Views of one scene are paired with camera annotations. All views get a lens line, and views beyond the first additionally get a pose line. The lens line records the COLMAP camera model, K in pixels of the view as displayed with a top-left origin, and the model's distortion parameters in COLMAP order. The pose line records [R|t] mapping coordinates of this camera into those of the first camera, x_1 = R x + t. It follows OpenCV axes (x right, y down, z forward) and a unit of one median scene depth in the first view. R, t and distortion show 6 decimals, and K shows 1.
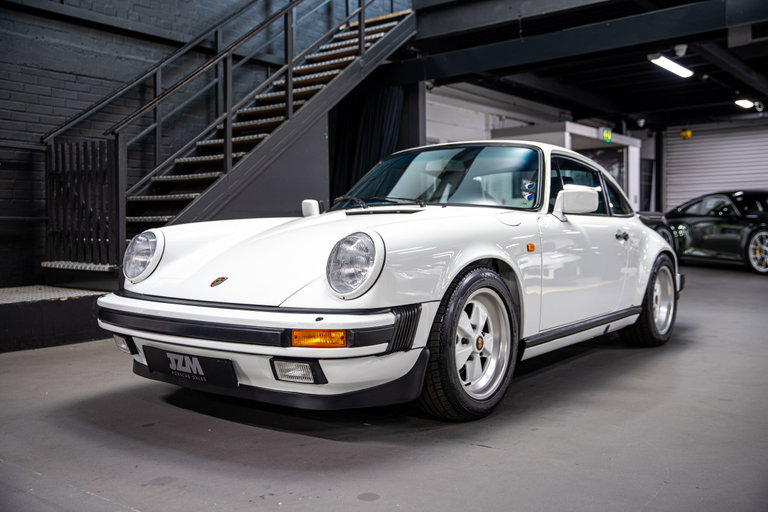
lens RADIAL K [[737.1, 0, 384.0], [0, 737.1, 256.0], [0, 0, 1]] dist [-0.025163, 0.082630]
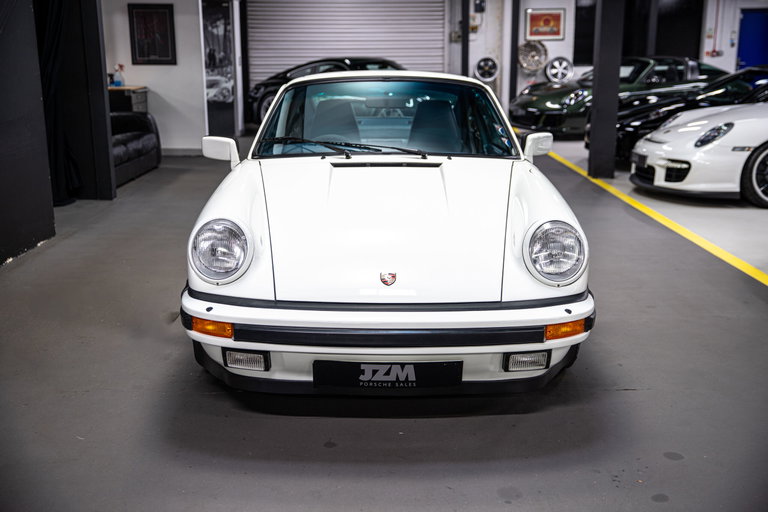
lens RADIAL K [[877.0, 0, 384.0], [0, 877.0, 256.0], [0, 0, 1]] dist [0.044097, 0.029419]
pose [[0.791217, -0.126020, 0.598411, -0.570988], [0.015425, 0.982338, 0.186477, -0.128031], [-0.611342, -0.138313, 0.779186, 0.095811]]
